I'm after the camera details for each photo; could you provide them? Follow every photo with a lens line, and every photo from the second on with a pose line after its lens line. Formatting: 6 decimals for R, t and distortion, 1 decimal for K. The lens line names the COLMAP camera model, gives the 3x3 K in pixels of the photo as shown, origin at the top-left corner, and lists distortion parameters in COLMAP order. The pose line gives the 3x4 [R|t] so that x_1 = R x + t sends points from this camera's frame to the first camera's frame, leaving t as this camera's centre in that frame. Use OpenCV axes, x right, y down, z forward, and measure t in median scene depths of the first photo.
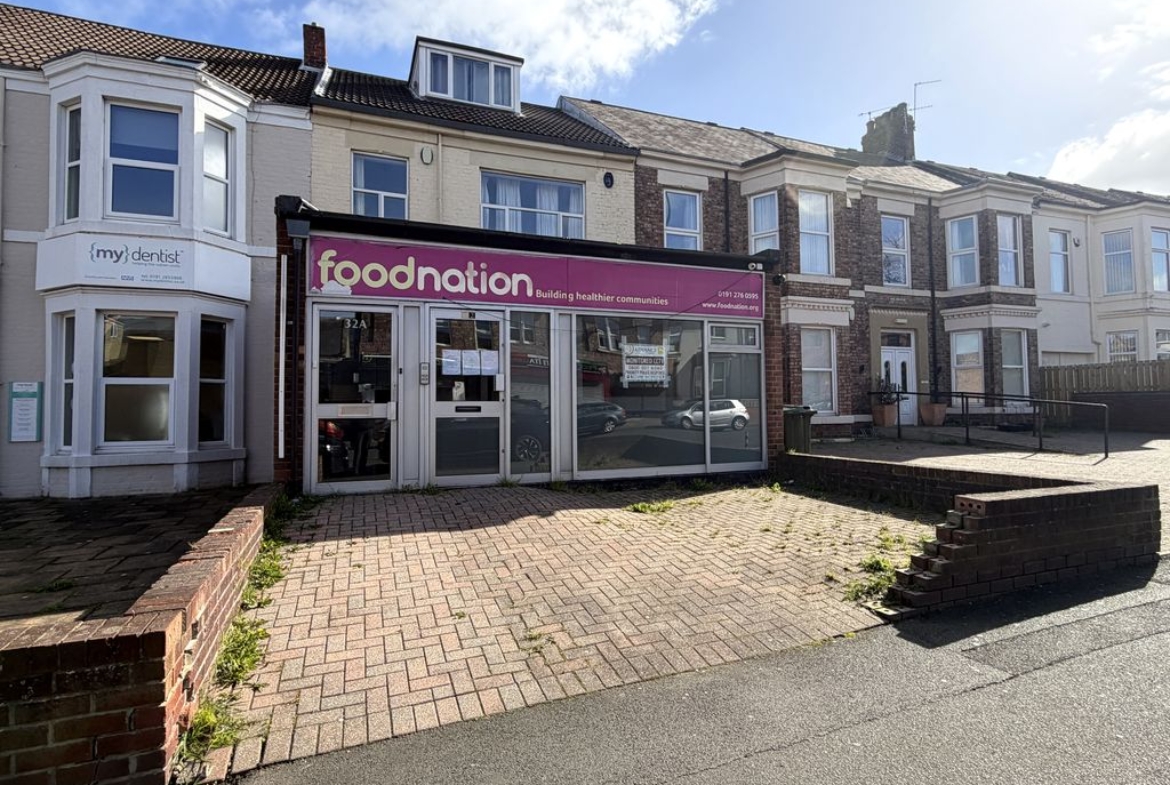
lens RADIAL K [[583.9, 0, 584.2], [0, 583.9, 396.9], [0, 0, 1]] dist [0.000745, -0.000234]
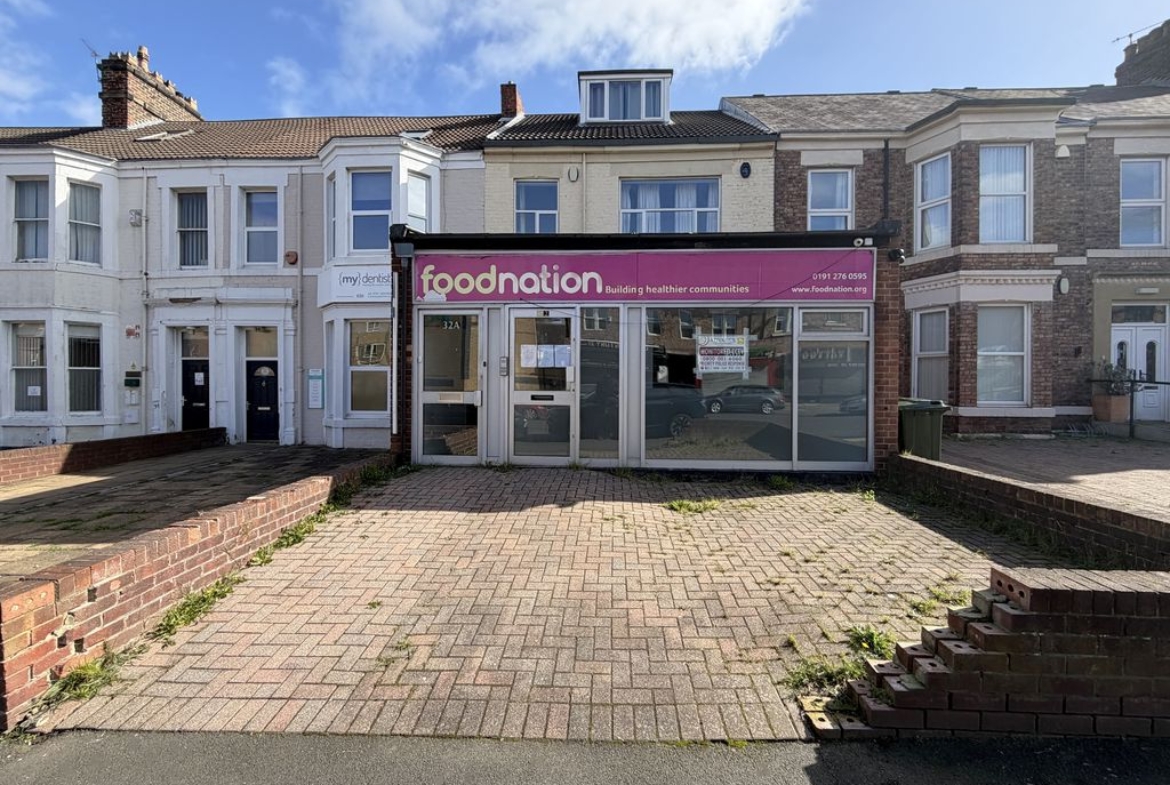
lens RADIAL K [[482.5, 0, 585.0], [0, 482.5, 392.5], [0, 0, 1]] dist [0.001078, -0.000319]
pose [[0.914365, 0.023165, -0.404227, 0.205974], [-0.007516, 0.999161, 0.040257, -0.022173], [0.404820, -0.033771, 0.913772, 0.153974]]
